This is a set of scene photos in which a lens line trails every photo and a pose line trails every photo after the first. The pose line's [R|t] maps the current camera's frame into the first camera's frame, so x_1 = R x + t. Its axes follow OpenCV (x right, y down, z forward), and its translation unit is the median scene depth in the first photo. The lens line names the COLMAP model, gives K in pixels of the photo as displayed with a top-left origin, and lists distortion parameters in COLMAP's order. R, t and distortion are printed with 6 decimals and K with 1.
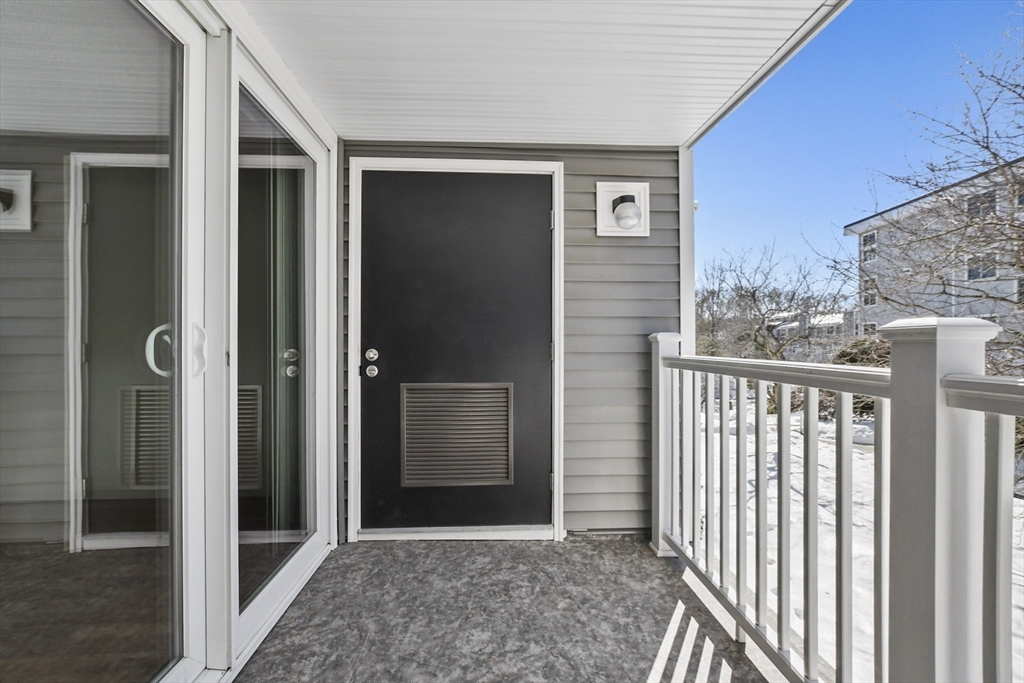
lens RADIAL K [[455.0, 0, 510.4], [0, 455.0, 344.0], [0, 0, 1]] dist [-0.008980, 0.003456]
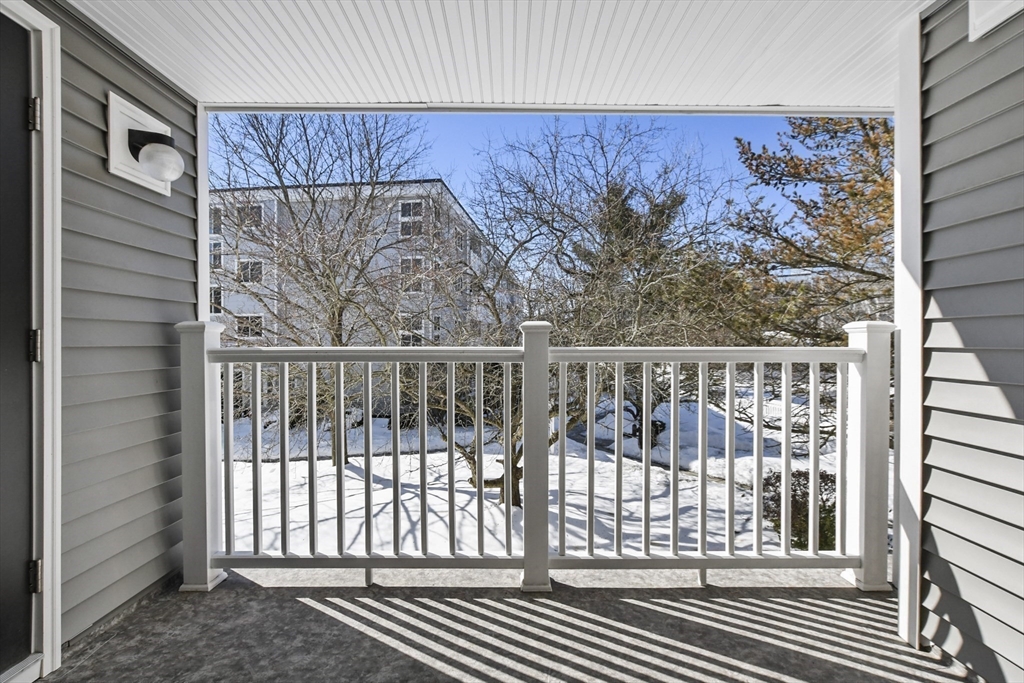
lens RADIAL K [[455.0, 0, 512.0], [0, 455.0, 342.0], [0, 0, 1]] dist [-0.008980, 0.003456]
pose [[0.042411, -0.003803, 0.999093, -0.447810], [-0.001624, 0.999991, 0.003876, 0.006499], [-0.999099, -0.001787, 0.042404, 0.382591]]
